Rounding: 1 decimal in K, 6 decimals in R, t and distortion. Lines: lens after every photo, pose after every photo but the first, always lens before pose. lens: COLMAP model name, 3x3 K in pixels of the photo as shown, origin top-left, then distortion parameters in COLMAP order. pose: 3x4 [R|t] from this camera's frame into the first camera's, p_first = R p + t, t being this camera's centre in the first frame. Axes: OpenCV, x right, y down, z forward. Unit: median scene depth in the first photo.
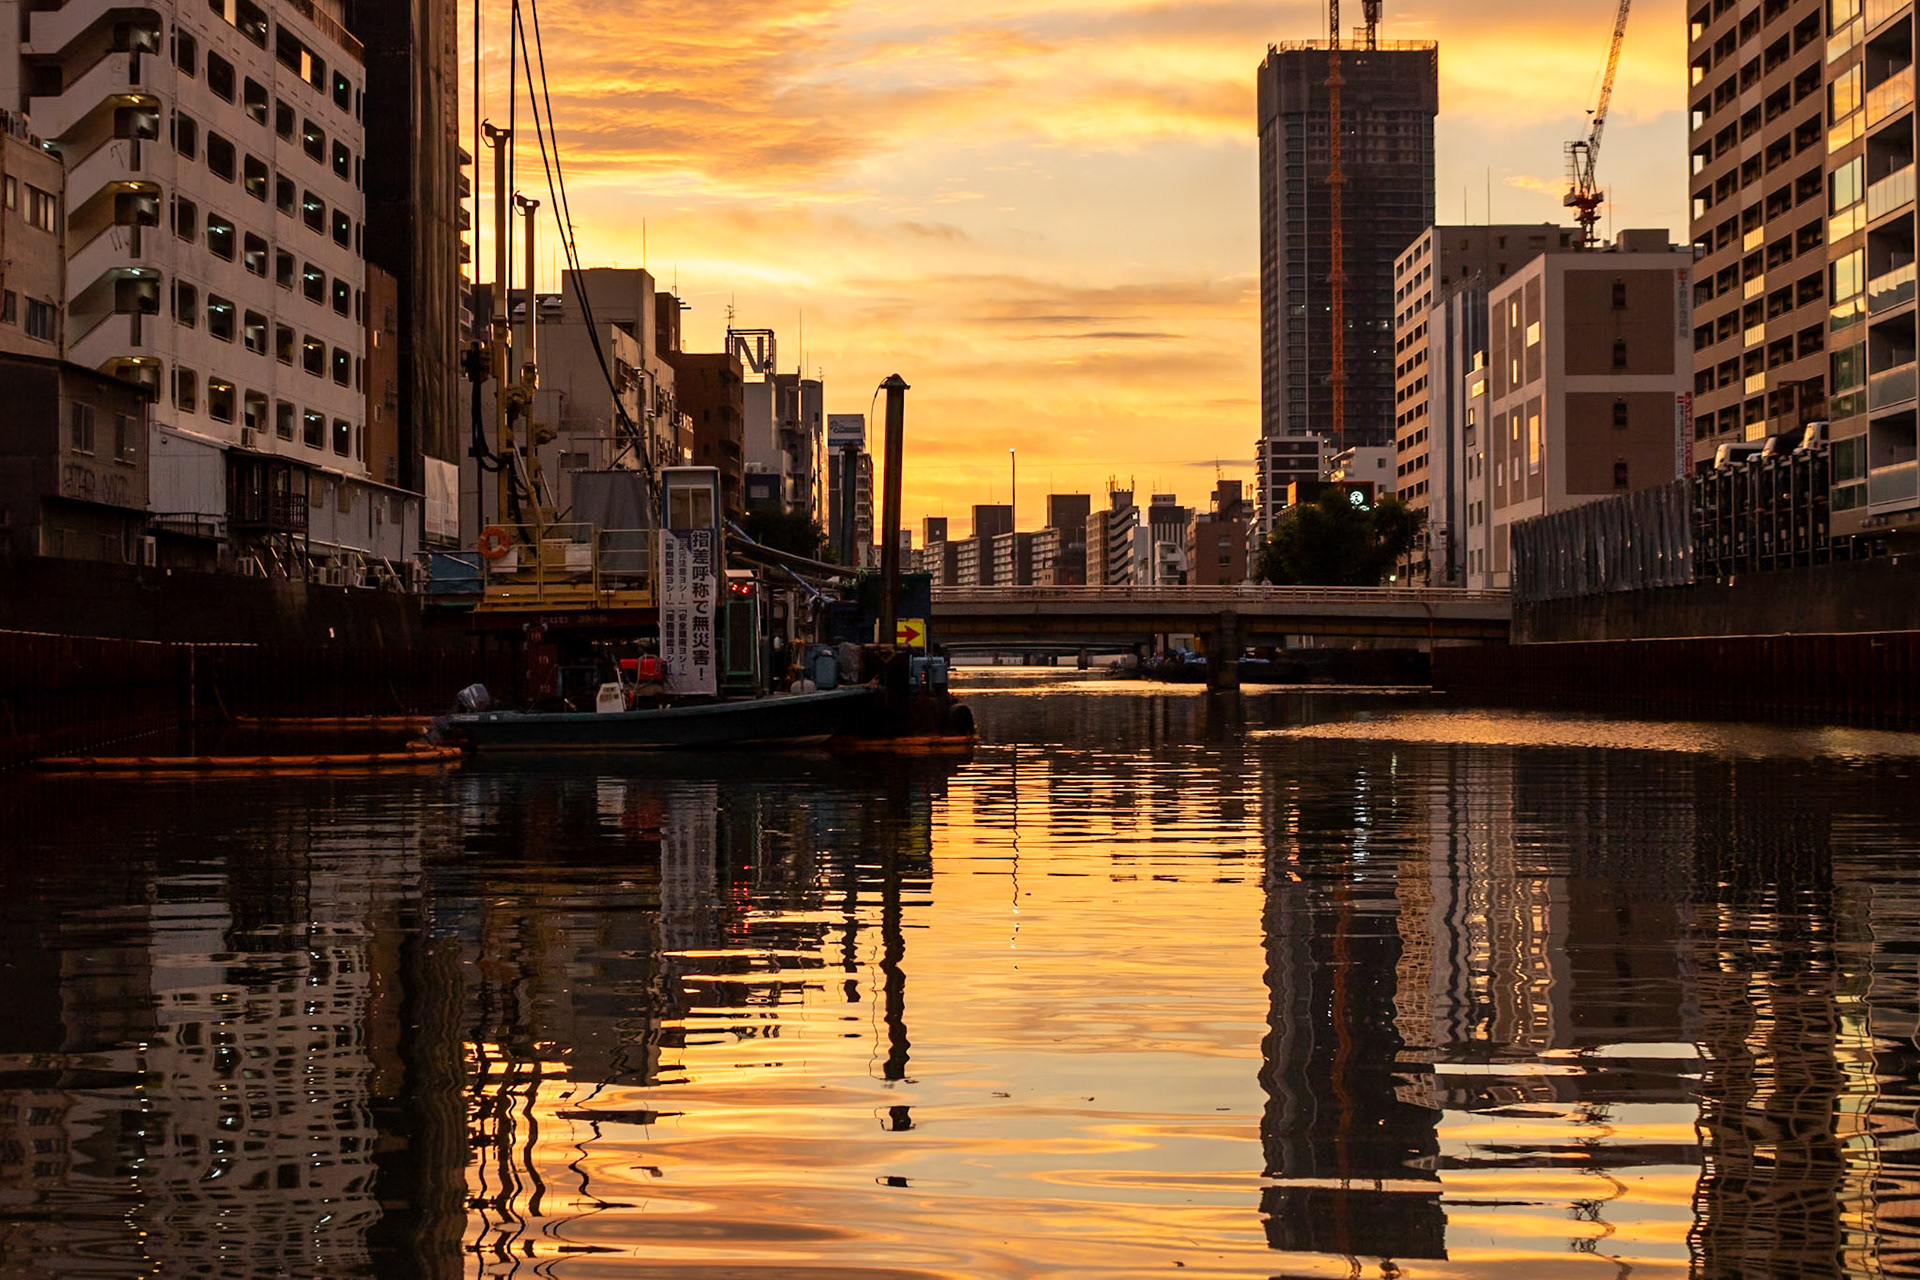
lens RADIAL K [[2751.1, 0, 960.0], [0, 2751.1, 640.0], [0, 0, 1]] dist [0.002023, 0.028292]
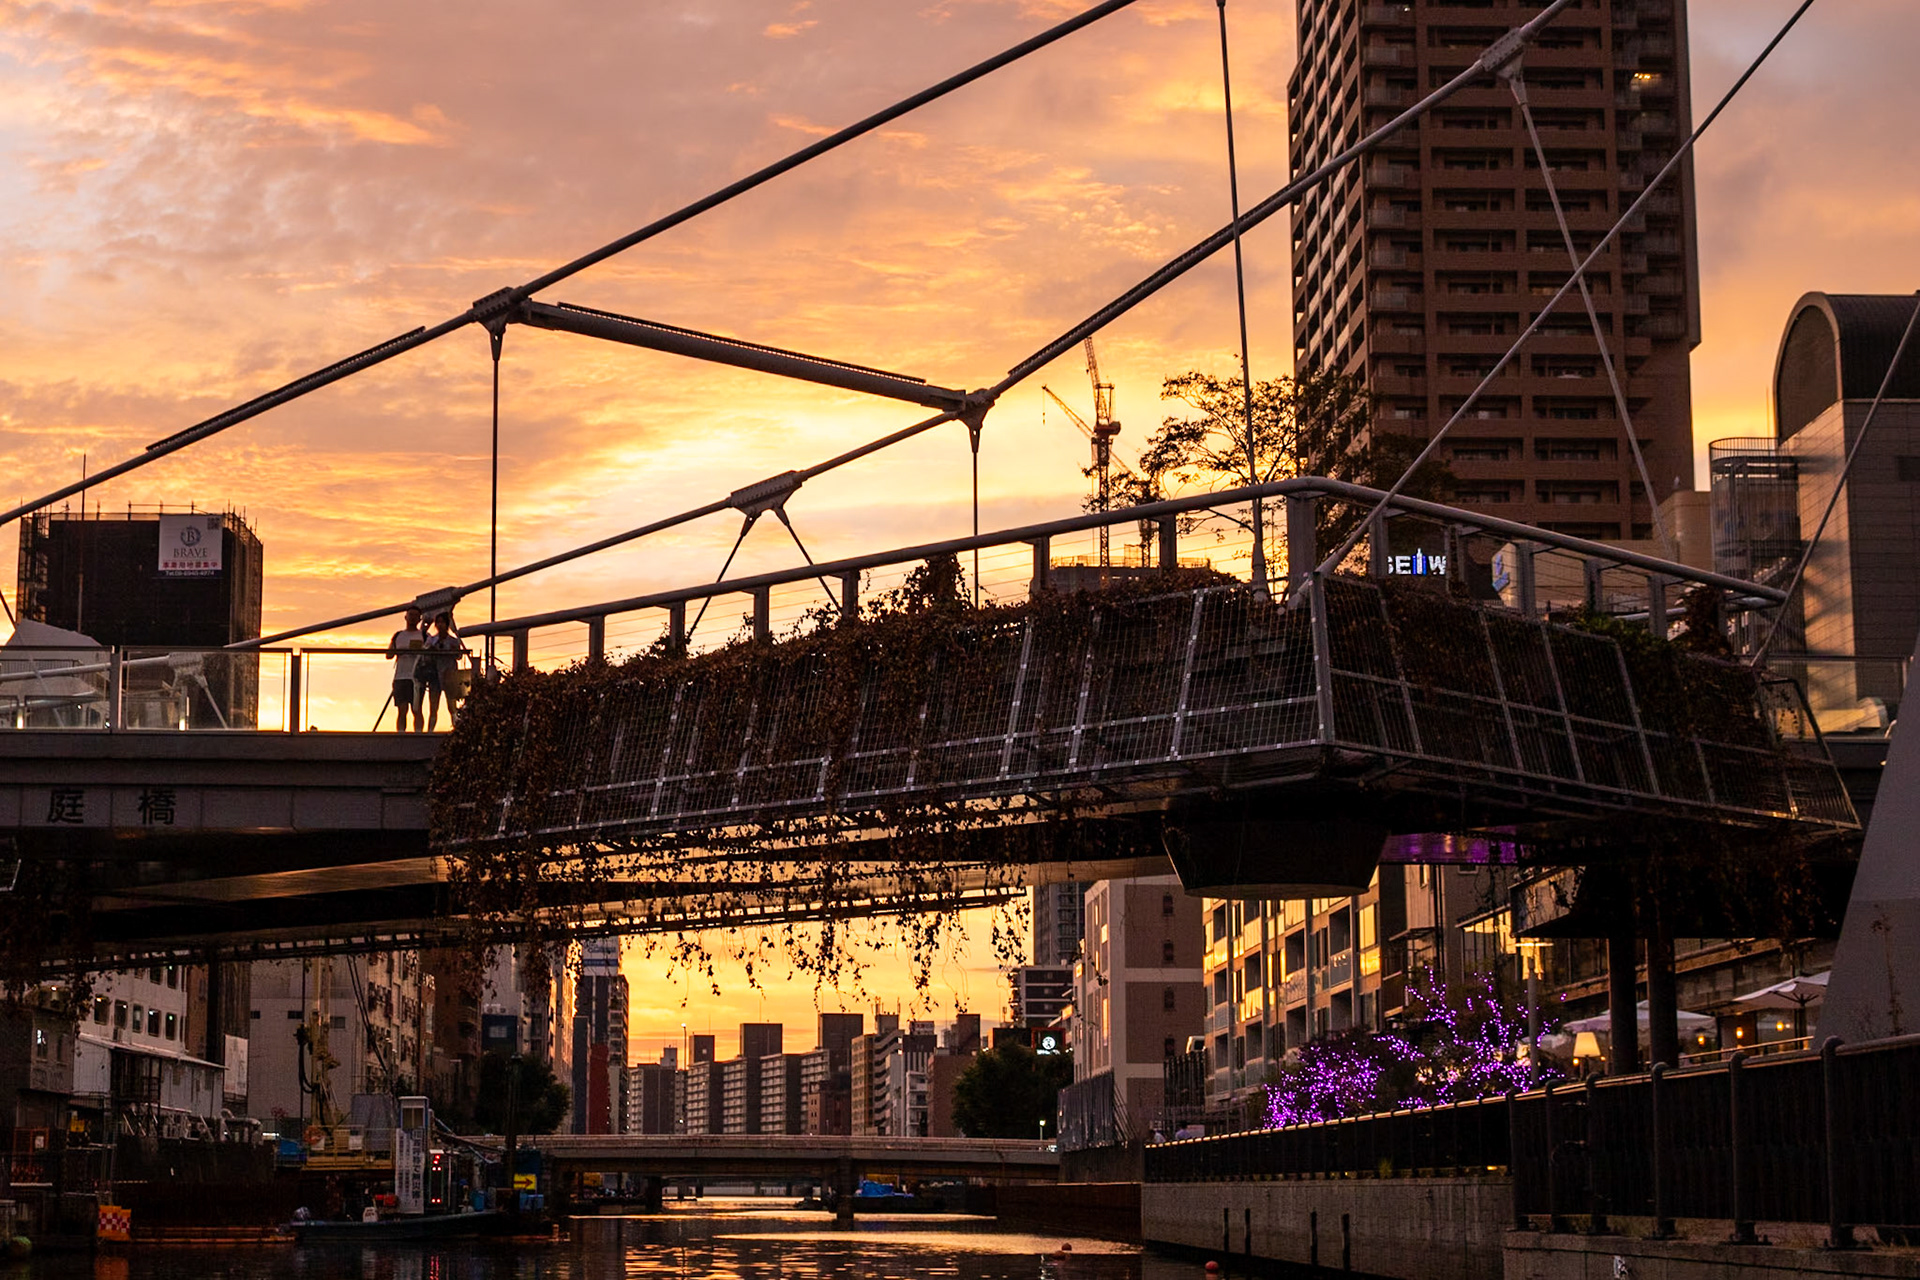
lens RADIAL K [[3352.5, 0, 849.0], [0, 3352.5, 639.8], [0, 0, 1]] dist [-0.008012, -0.142934]
pose [[0.999737, 0.011489, 0.019831, 0.061146], [-0.008294, 0.987995, -0.154265, -0.006937], [-0.021366, 0.154060, 0.987831, -0.537120]]
